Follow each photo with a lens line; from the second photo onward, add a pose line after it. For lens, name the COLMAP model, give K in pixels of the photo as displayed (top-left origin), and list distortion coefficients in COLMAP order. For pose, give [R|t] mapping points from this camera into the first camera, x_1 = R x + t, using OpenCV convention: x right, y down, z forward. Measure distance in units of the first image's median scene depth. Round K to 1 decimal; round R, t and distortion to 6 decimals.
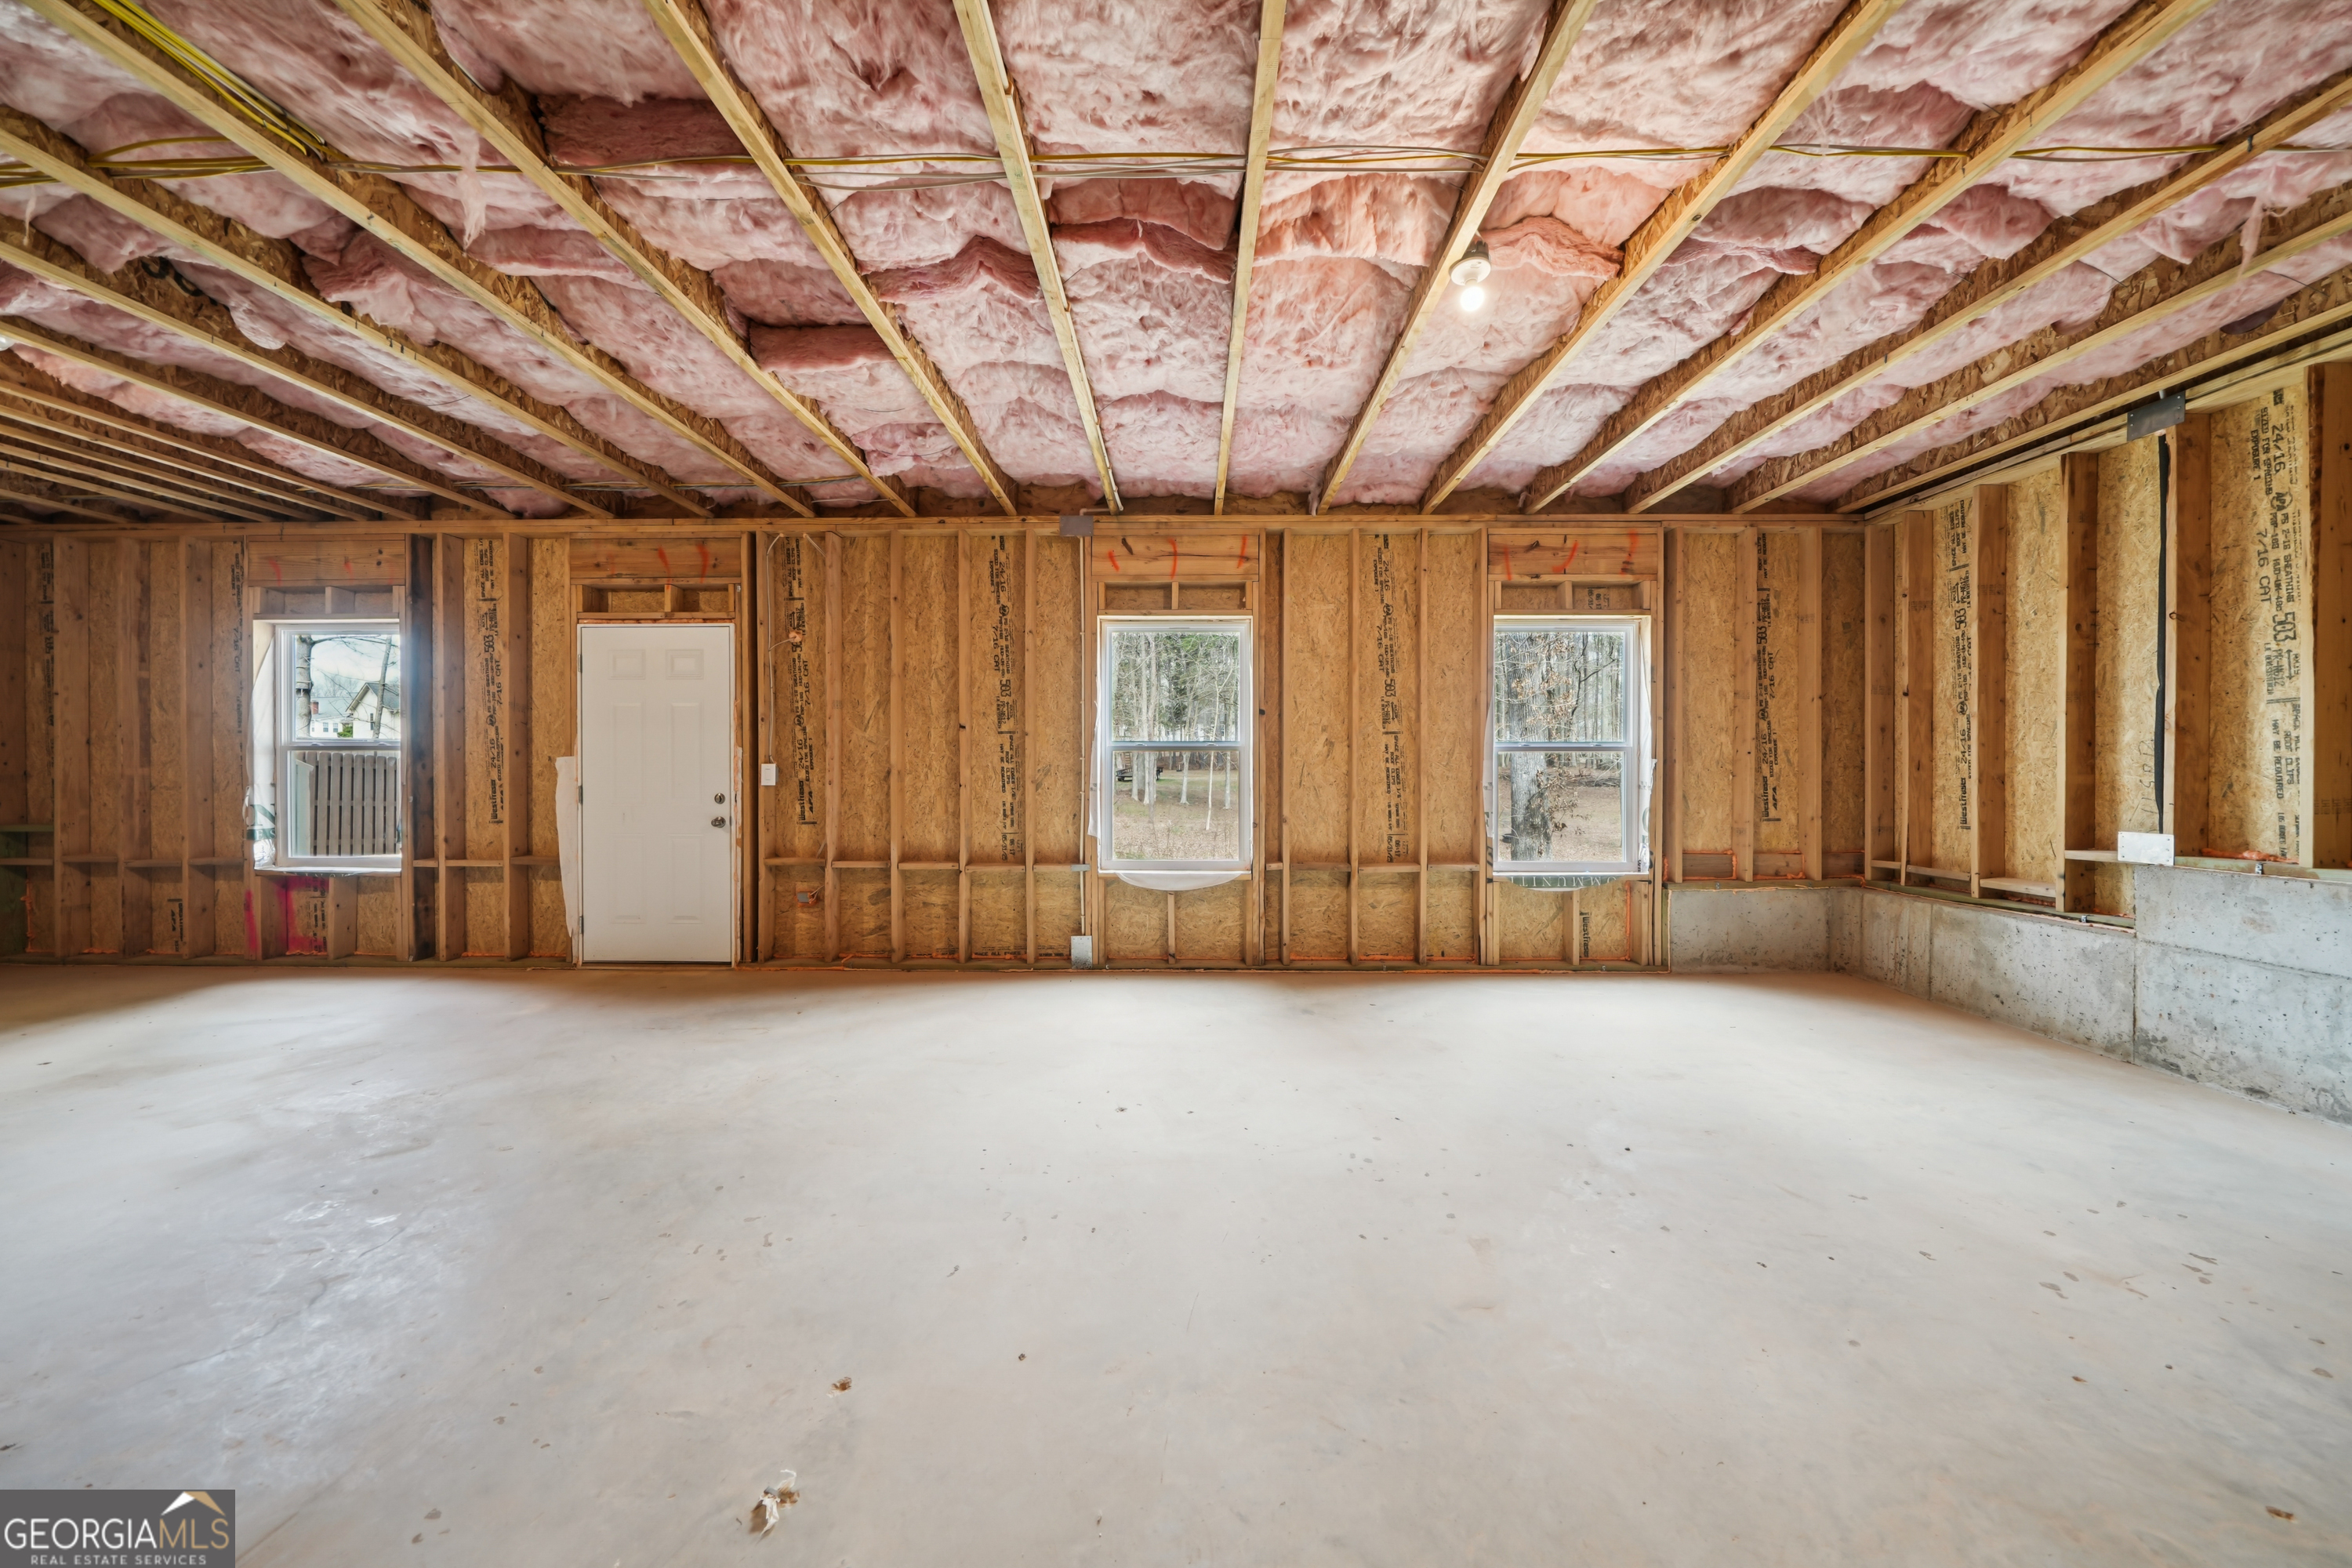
lens RADIAL K [[811.0, 0, 1183.8], [0, 811.0, 783.4], [0, 0, 1]] dist [-0.002068, -0.000123]
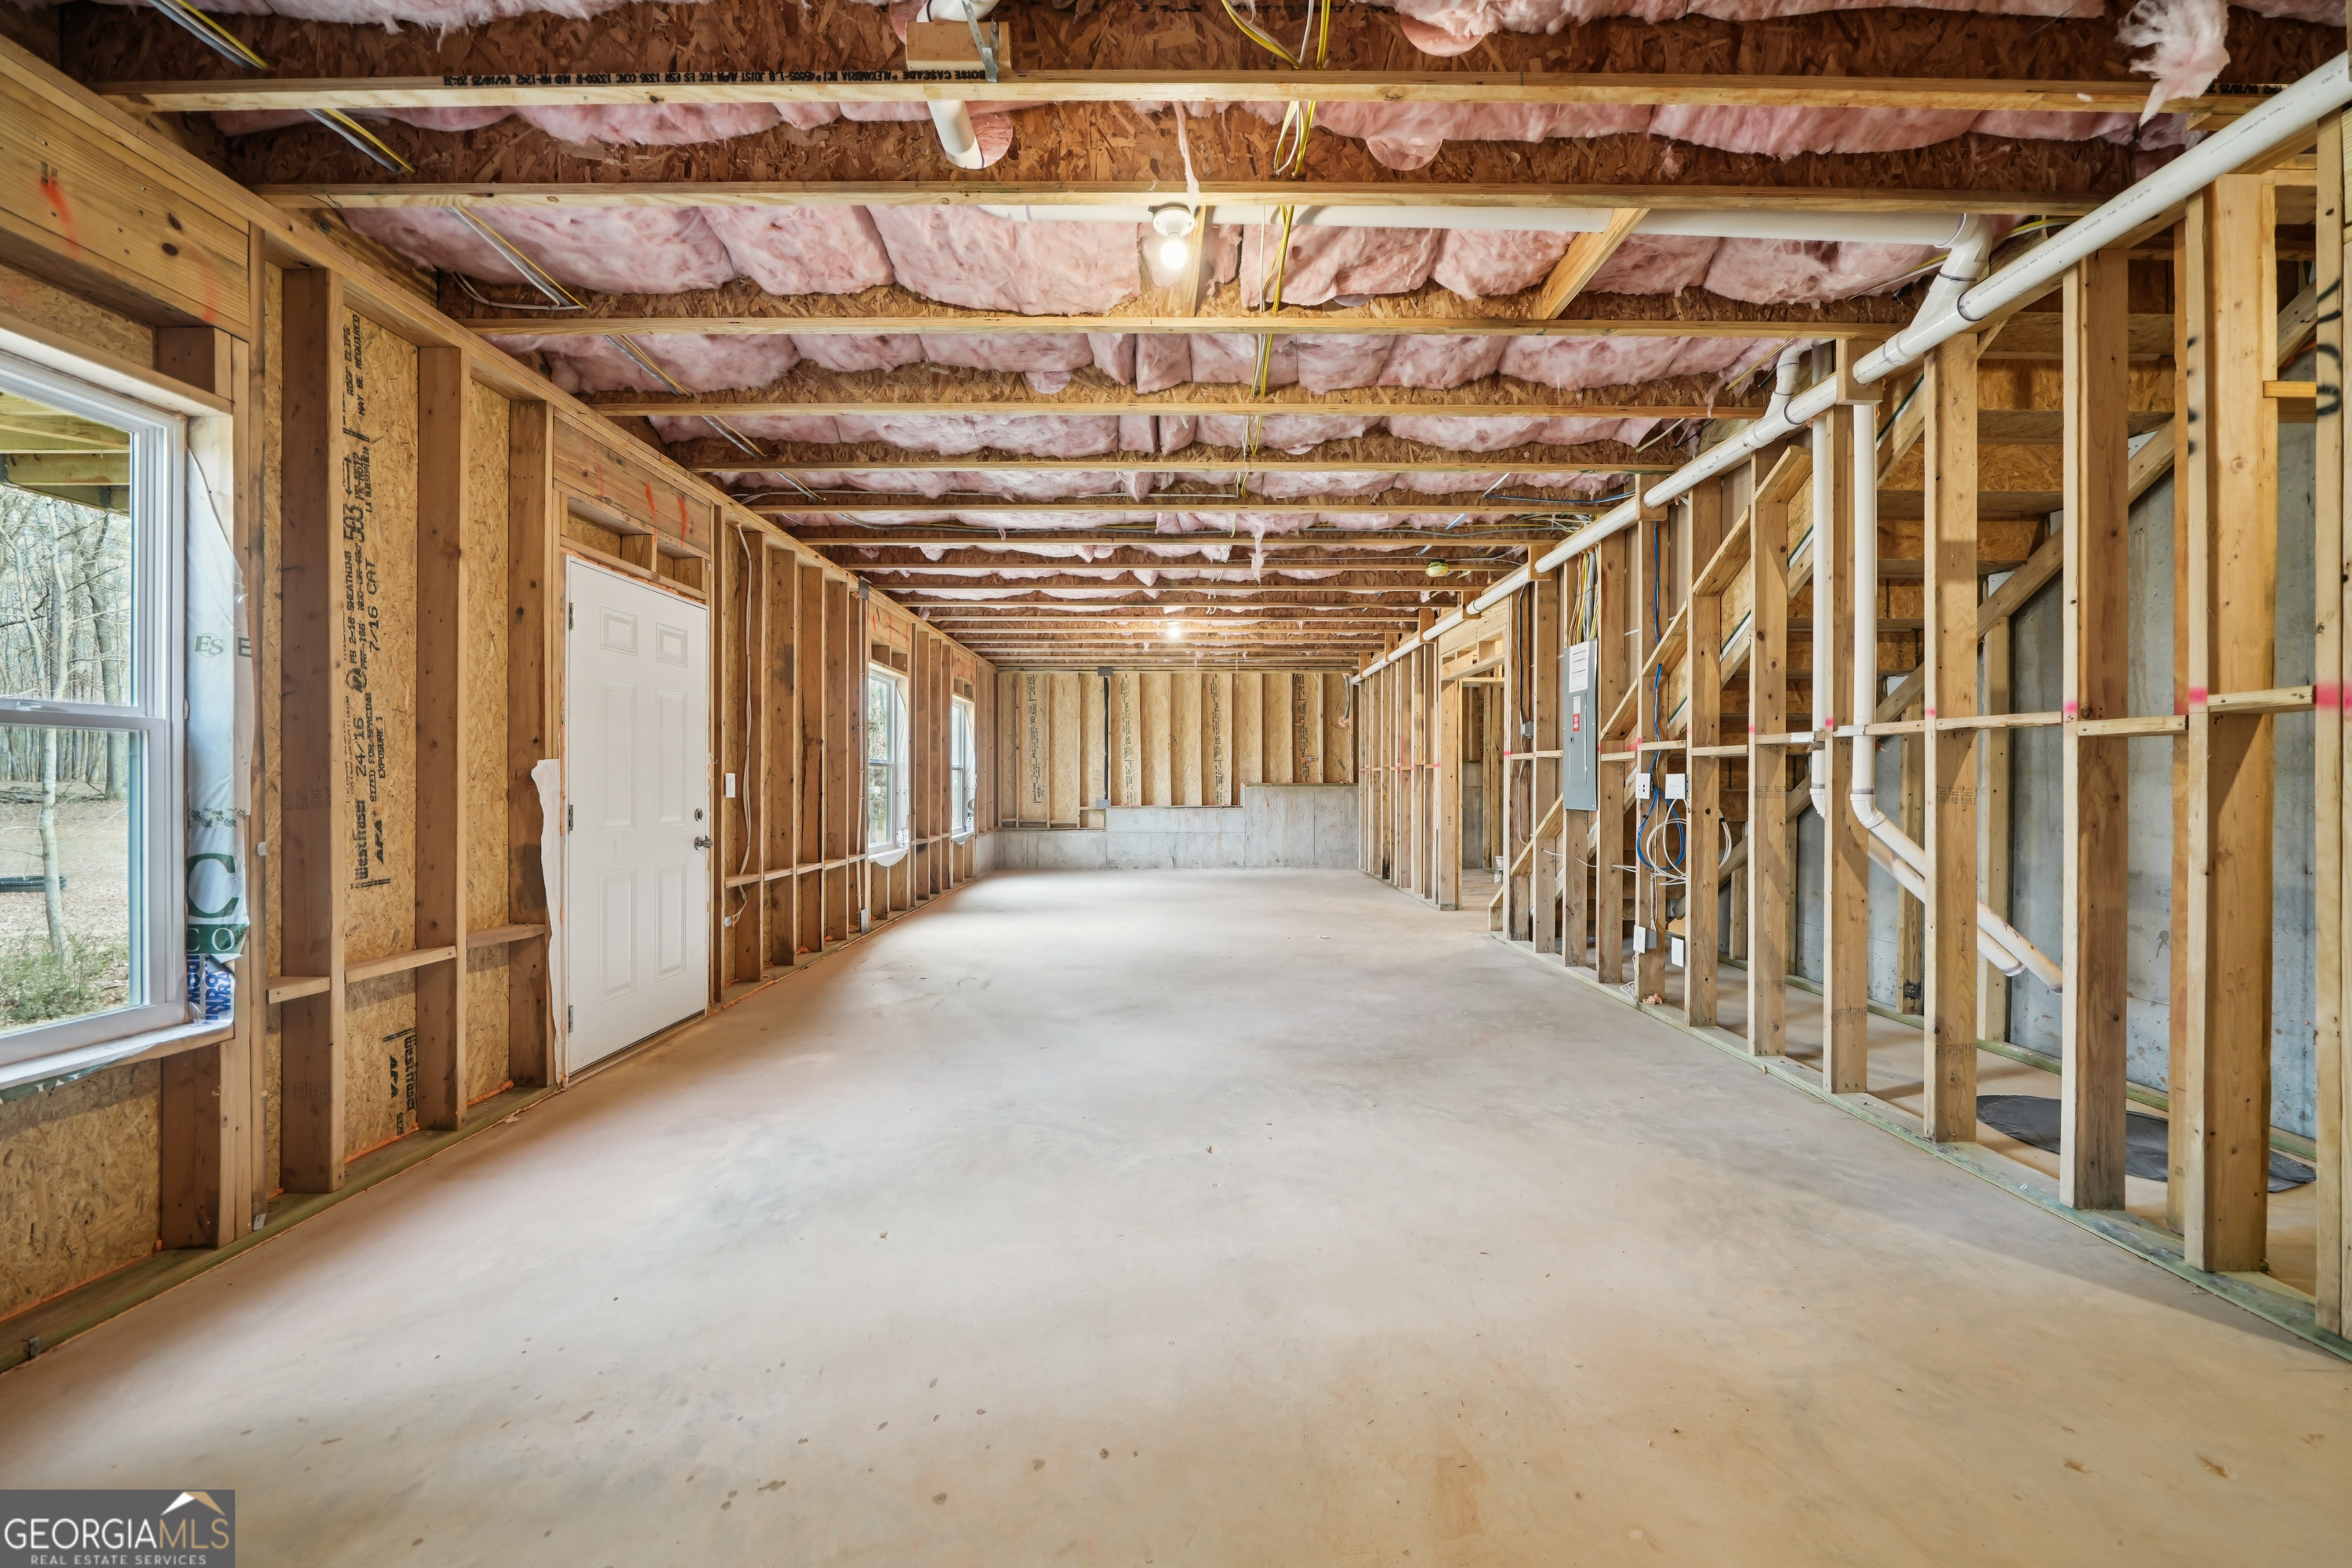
lens RADIAL K [[811.0, 0, 1183.8], [0, 811.0, 783.4], [0, 0, 1]] dist [-0.002068, -0.000123]
pose [[-0.028326, -0.005063, 0.999586, -1.430639], [0.013283, 0.999897, 0.005441, -0.010867], [-0.999510, 0.013432, -0.028256, 0.534836]]
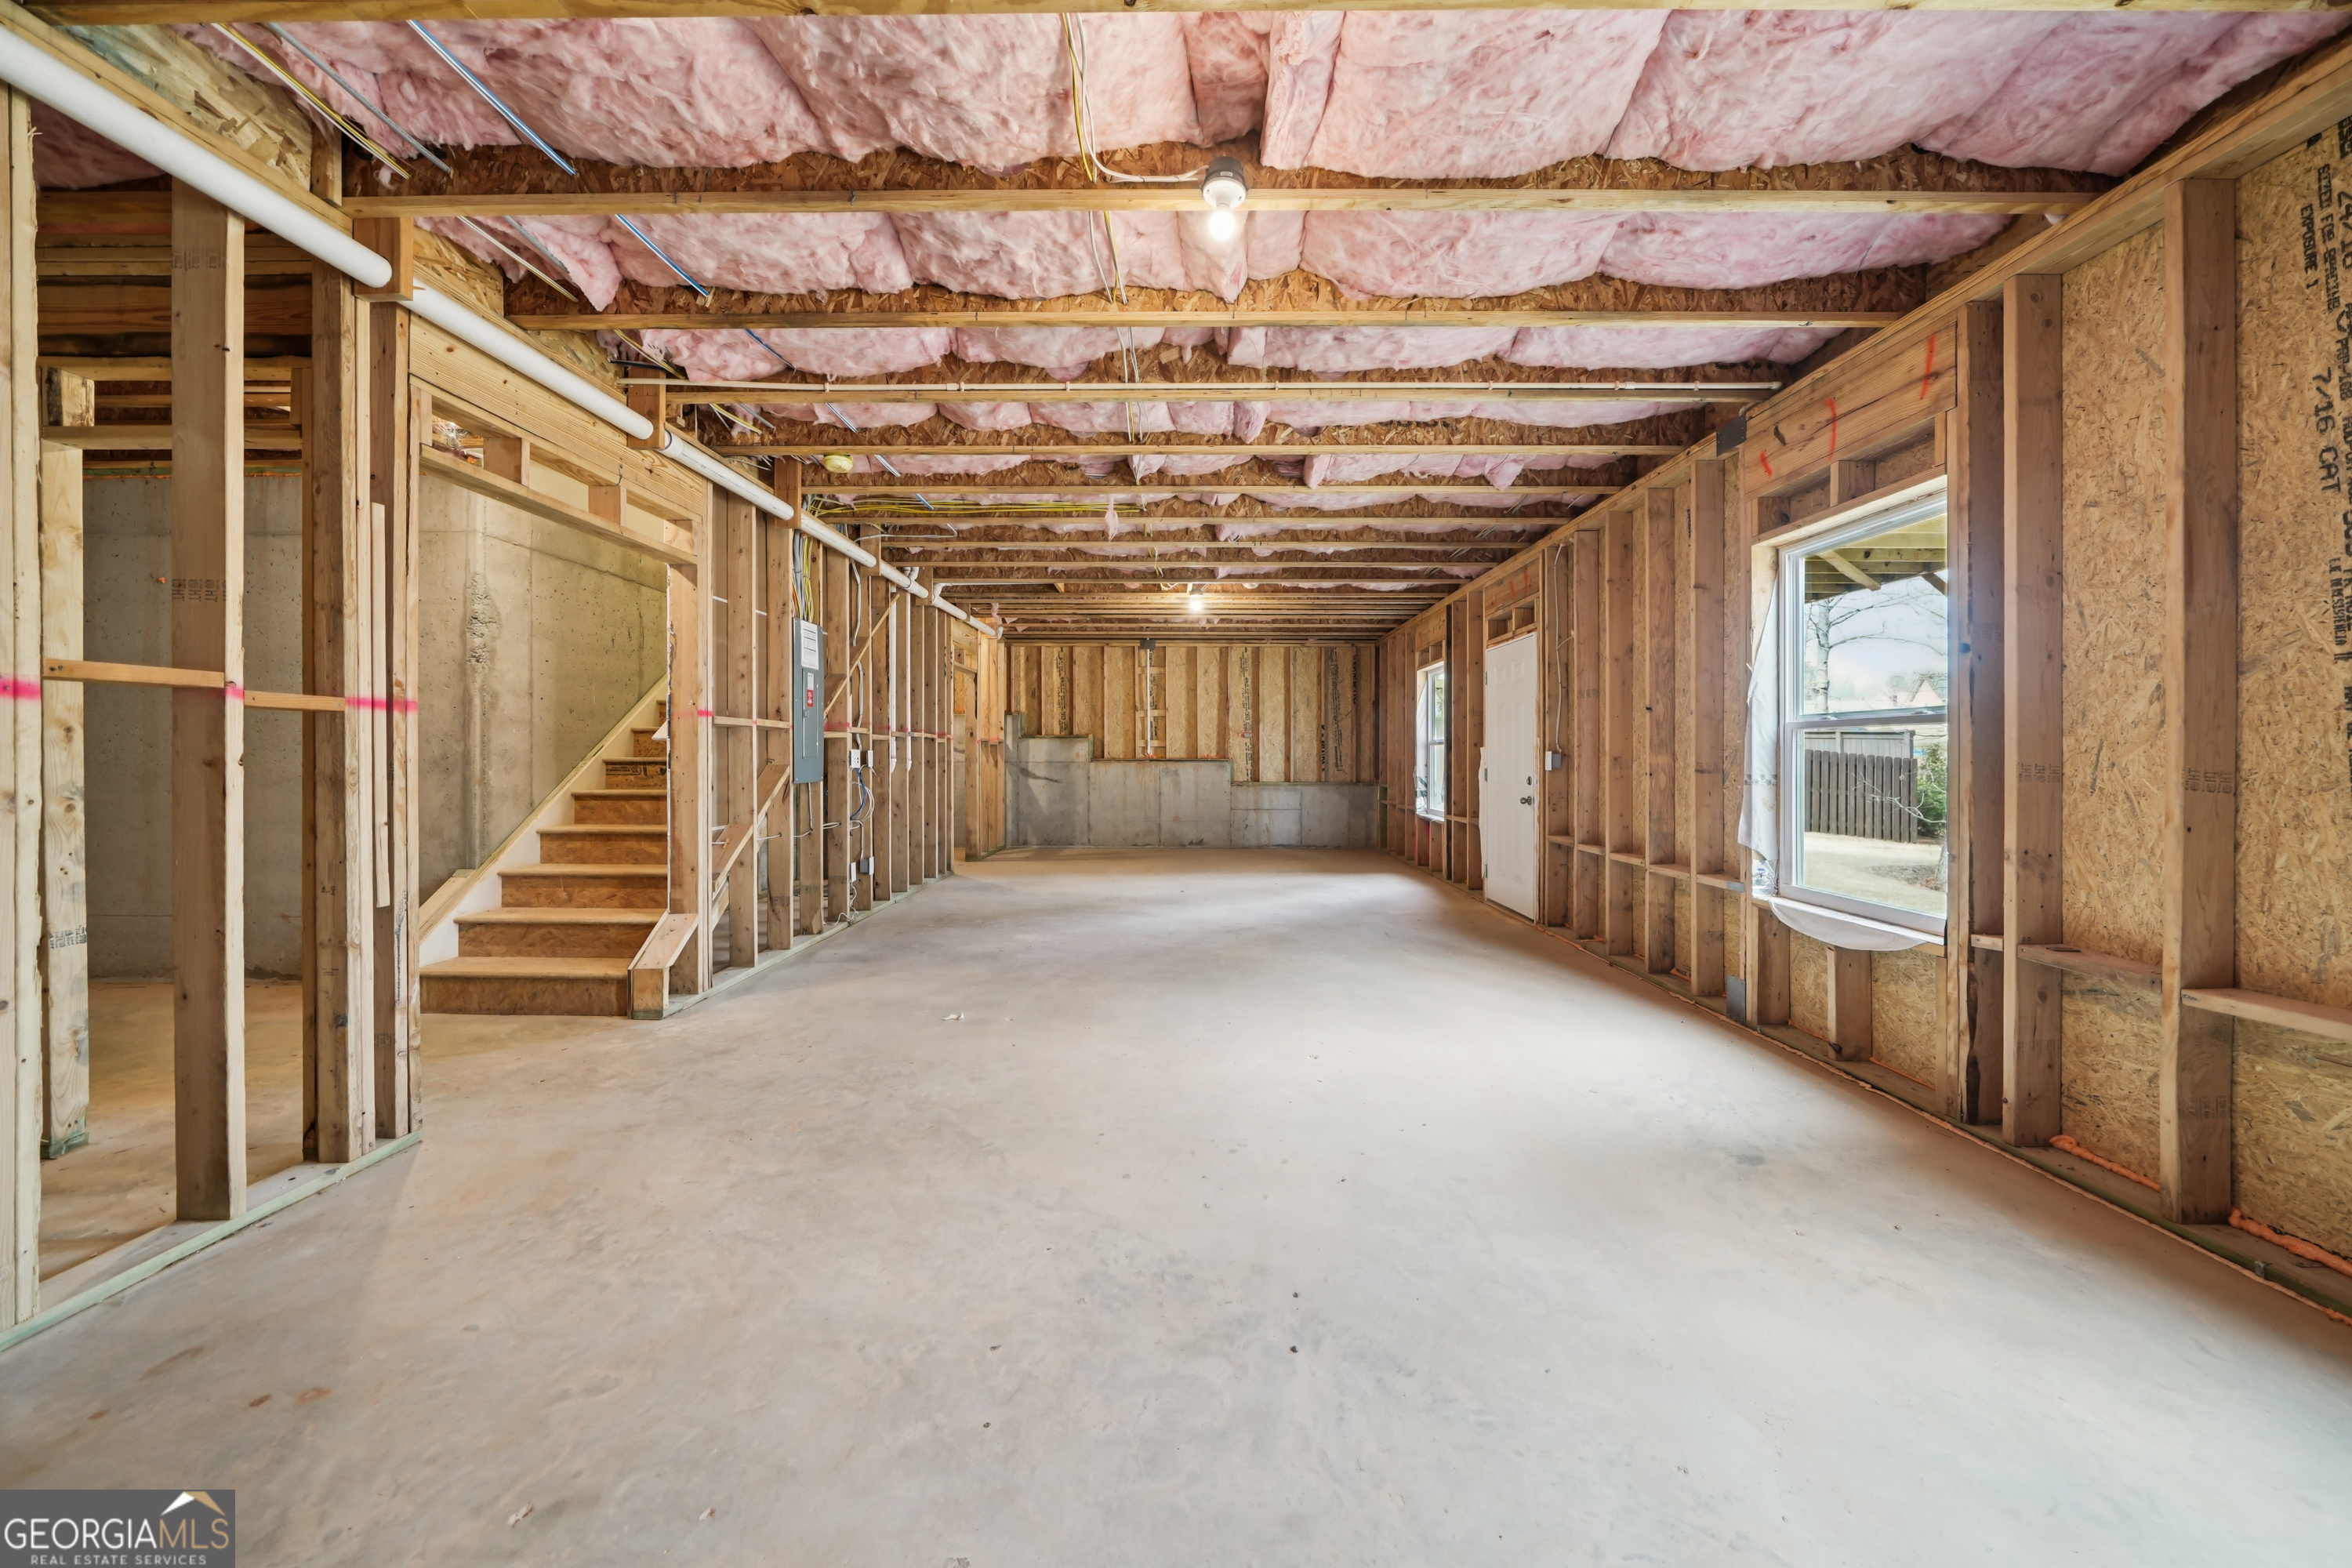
lens RADIAL K [[811.0, 0, 1183.8], [0, 811.0, 783.4], [0, 0, 1]] dist [-0.002068, -0.000123]
pose [[0.009432, 0.032062, -0.999441, 0.631247], [-0.015027, 0.999378, 0.031918, -0.008458], [0.999843, 0.014718, 0.009908, 0.483696]]
